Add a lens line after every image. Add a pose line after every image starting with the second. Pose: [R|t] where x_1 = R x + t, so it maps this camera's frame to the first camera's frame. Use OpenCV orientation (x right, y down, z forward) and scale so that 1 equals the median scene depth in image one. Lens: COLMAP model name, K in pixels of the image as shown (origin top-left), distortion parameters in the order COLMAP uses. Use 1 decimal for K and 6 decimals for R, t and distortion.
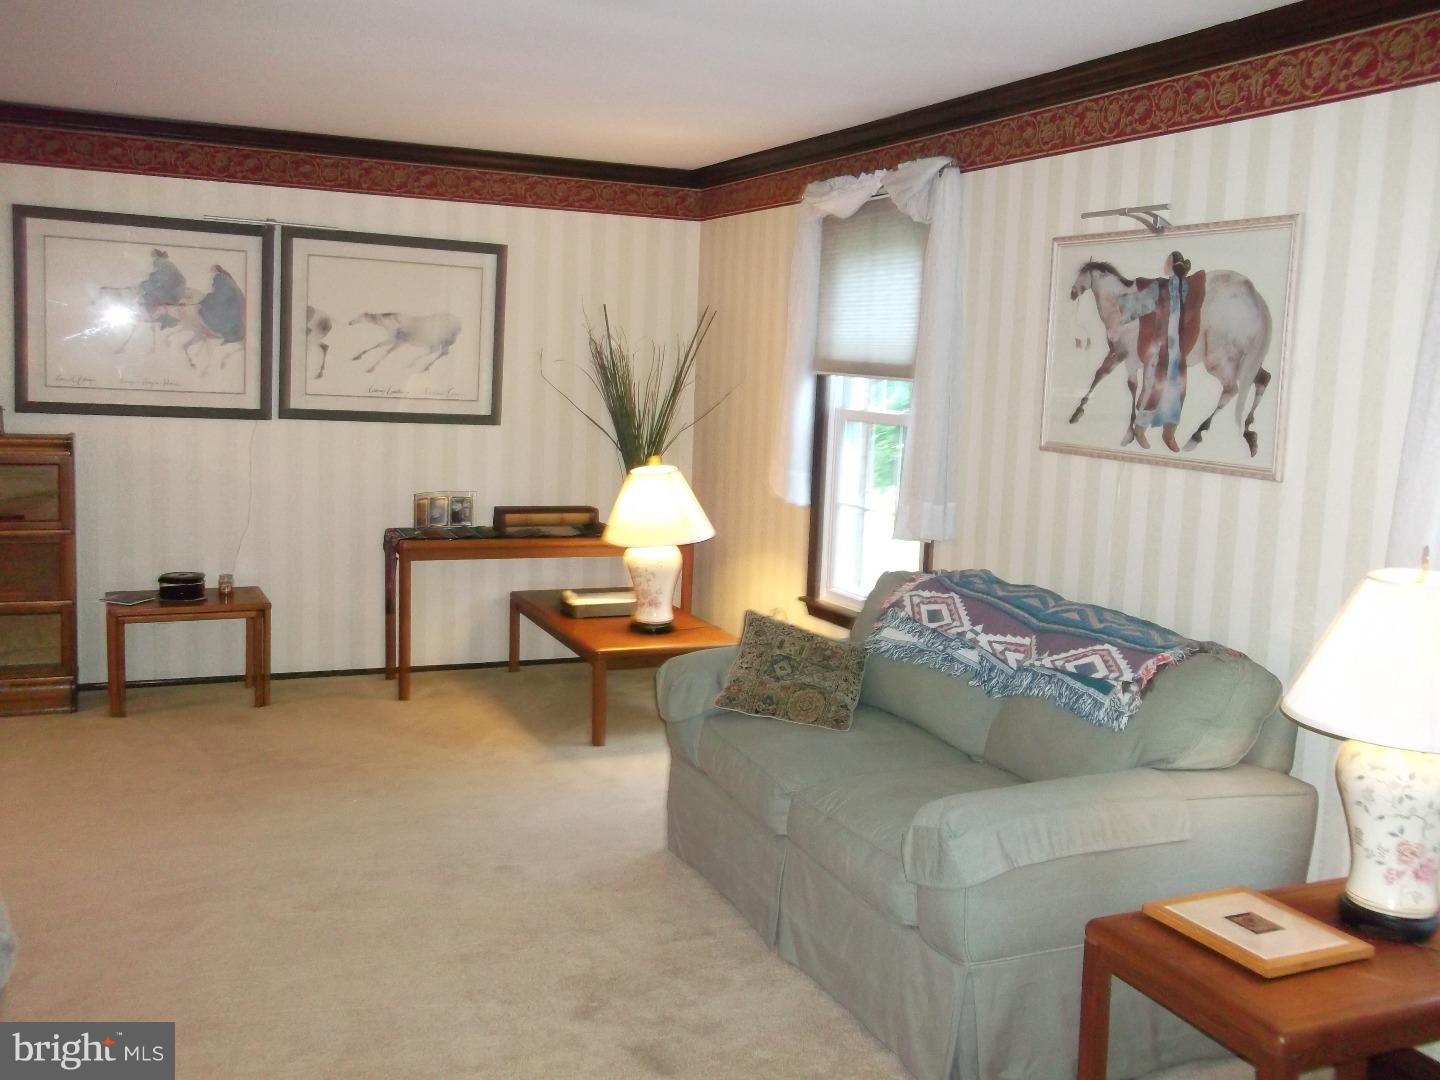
lens RADIAL K [[1378.4, 0, 758.1], [0, 1378.4, 529.8], [0, 0, 1]] dist [0.013248, 0.000000]
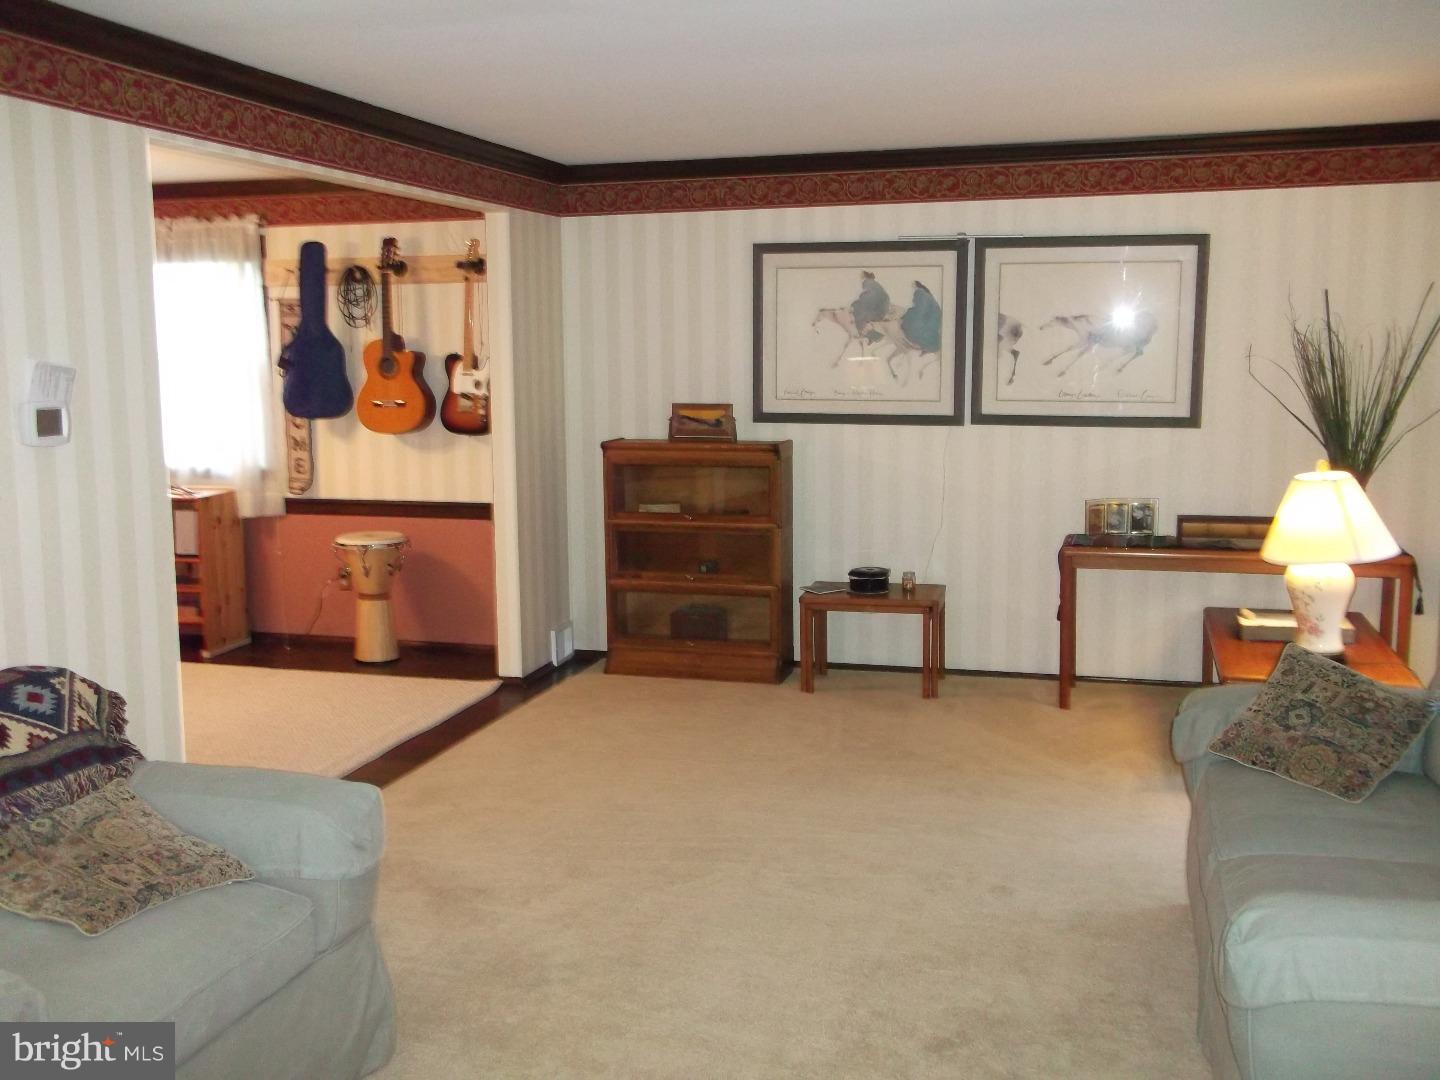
lens RADIAL K [[1378.4, 0, 726.8], [0, 1378.4, 534.9], [0, 0, 1]] dist [0.013248, 0.000000]
pose [[0.769798, 0.038323, -0.637136, 0.182582], [-0.038515, 0.999166, 0.013563, -0.004539], [0.637125, 0.014099, 0.770632, 0.088189]]
